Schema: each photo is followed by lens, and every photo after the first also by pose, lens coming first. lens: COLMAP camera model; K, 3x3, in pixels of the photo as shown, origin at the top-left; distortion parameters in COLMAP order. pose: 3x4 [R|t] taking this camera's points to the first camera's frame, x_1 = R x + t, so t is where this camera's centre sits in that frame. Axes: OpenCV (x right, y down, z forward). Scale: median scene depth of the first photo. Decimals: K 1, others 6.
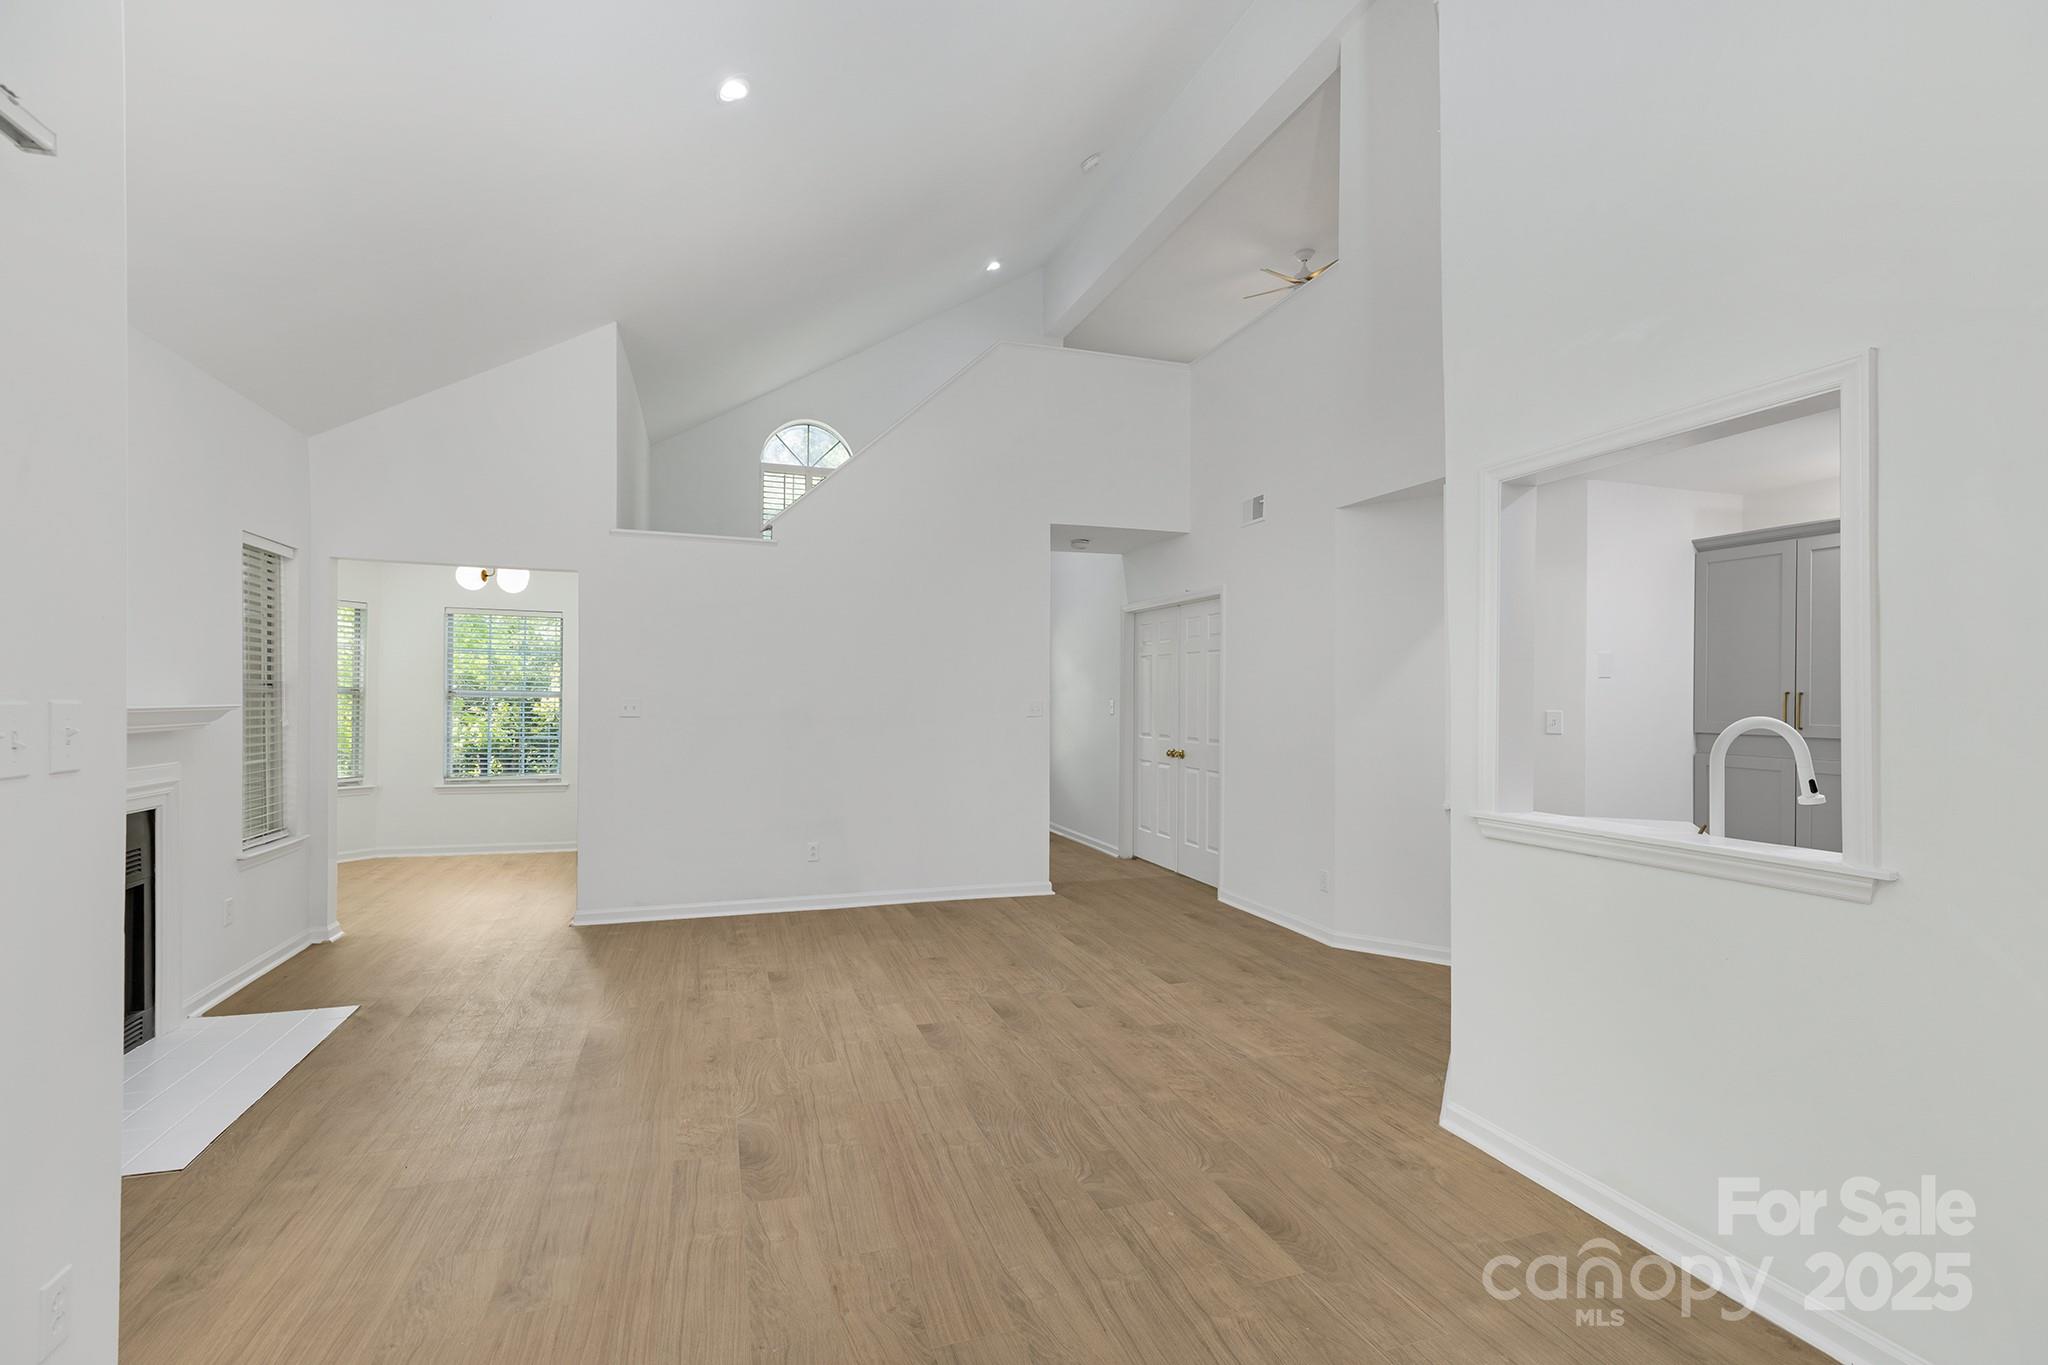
lens RADIAL K [[902.6, 0, 1009.9], [0, 902.6, 694.1], [0, 0, 1]] dist [0.006705, 0.000074]
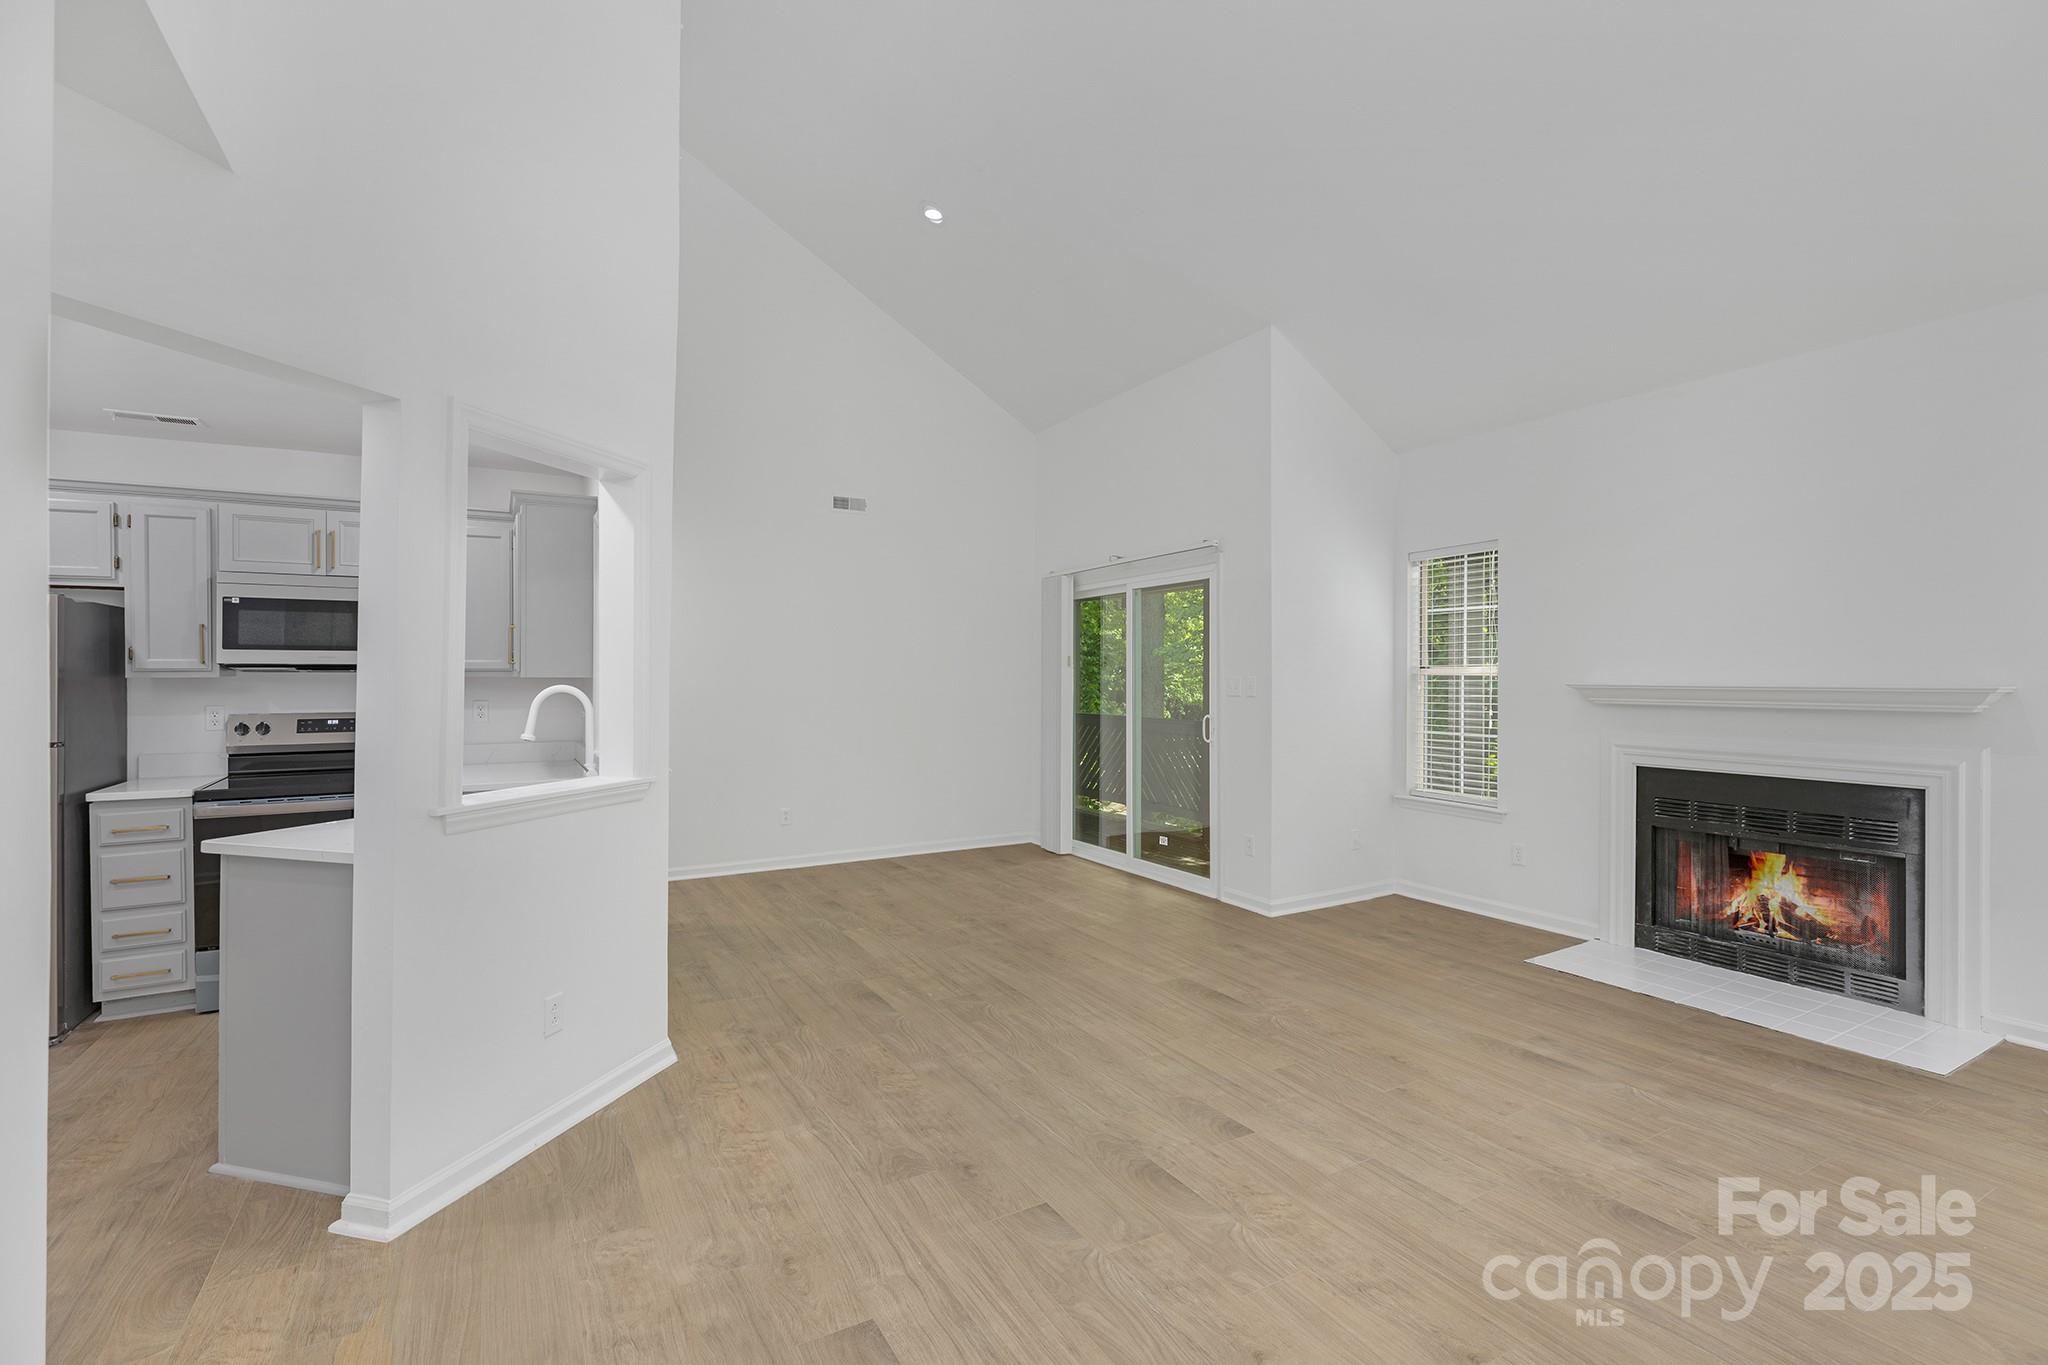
lens RADIAL K [[937.7, 0, 1003.3], [0, 937.7, 676.7], [0, 0, 1]] dist [0.004092, 0.000255]
pose [[-0.982249, -0.004218, -0.187535, 0.195390], [-0.004136, 0.999991, -0.000828, 0.005893], [0.187537, -0.000038, -0.982258, 1.423247]]
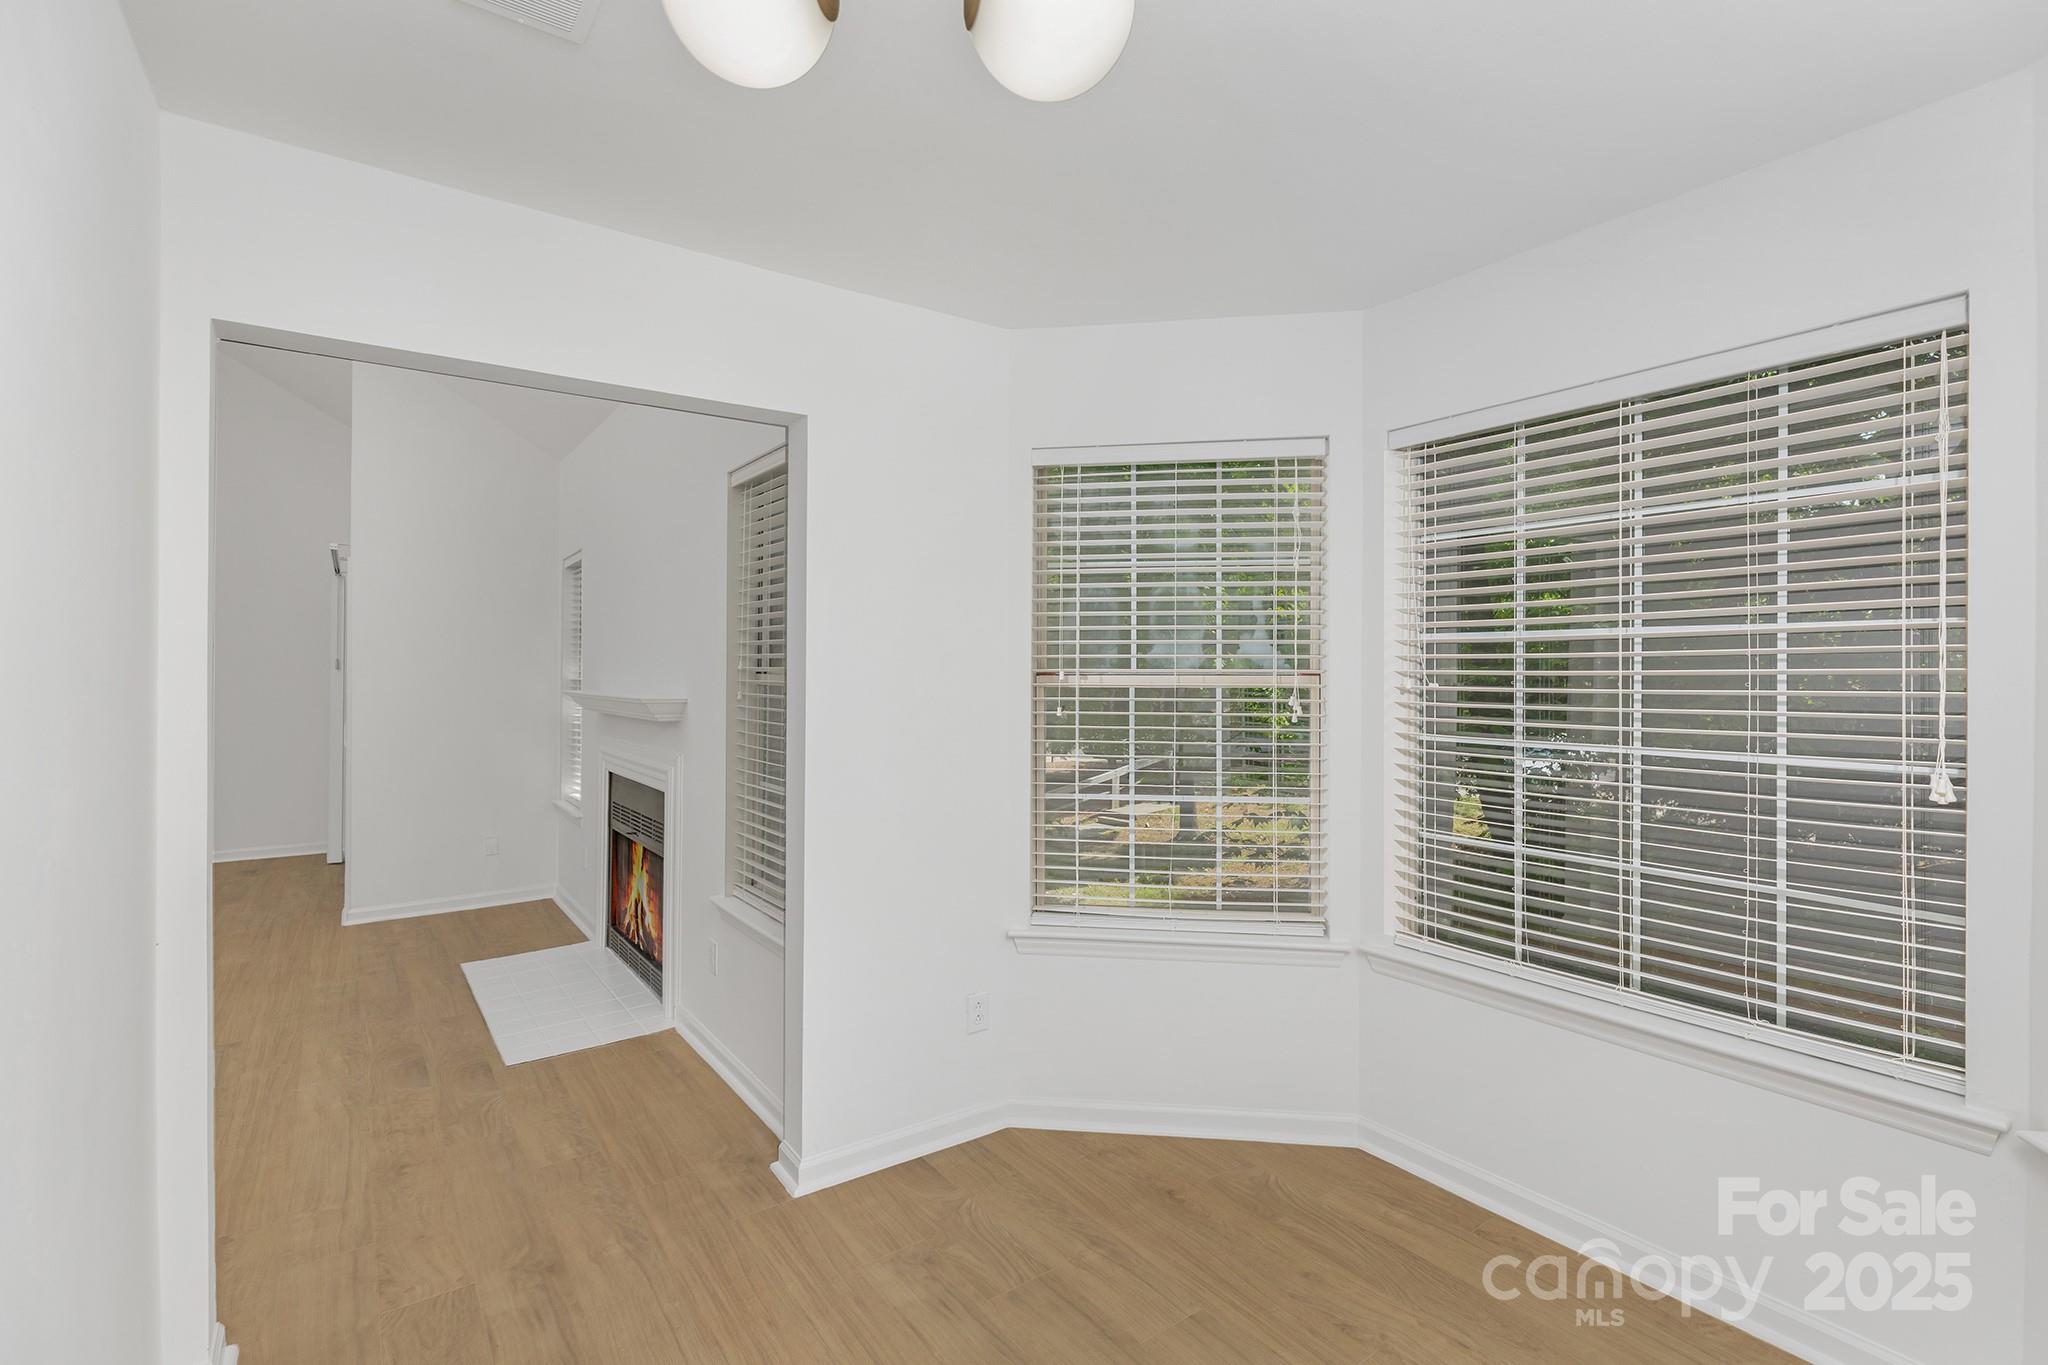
lens RADIAL K [[902.6, 0, 1009.9], [0, 902.6, 694.1], [0, 0, 1]] dist [0.006705, 0.000074]
pose [[-0.952747, 0.000520, -0.303764, -0.783620], [-0.003987, 0.999891, 0.014217, -0.007377], [0.303738, 0.014756, -0.952641, 1.666967]]
